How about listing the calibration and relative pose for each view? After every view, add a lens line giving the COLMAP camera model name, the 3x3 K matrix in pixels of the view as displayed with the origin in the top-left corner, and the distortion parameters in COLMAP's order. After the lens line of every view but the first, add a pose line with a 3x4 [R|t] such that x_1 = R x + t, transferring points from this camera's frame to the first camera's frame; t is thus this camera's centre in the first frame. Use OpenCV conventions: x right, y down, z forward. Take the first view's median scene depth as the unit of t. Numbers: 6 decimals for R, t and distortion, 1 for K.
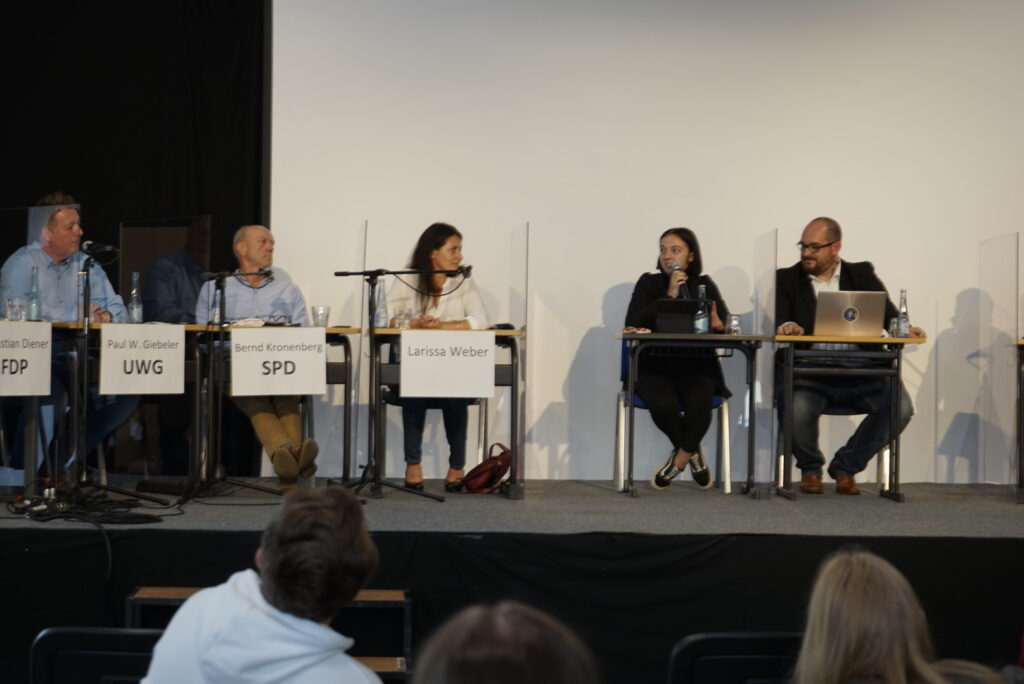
lens RADIAL K [[1932.2, 0, 512.0], [0, 1932.2, 342.0], [0, 0, 1]] dist [-0.037780, -0.484417]
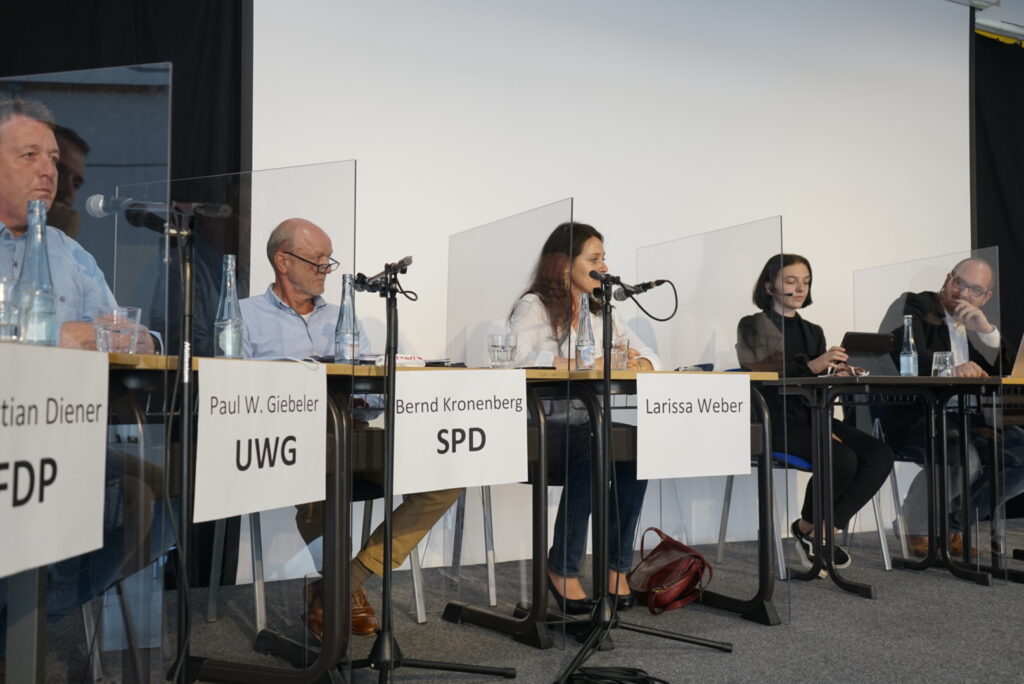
lens RADIAL K [[997.8, 0, 512.0], [0, 997.8, 342.0], [0, 0, 1]] dist [-0.003352, 0.018220]
pose [[0.919026, 0.007509, 0.394126, -0.223109], [0.010579, 0.998989, -0.043702, -0.002531], [-0.394056, 0.044333, 0.918017, 0.723682]]
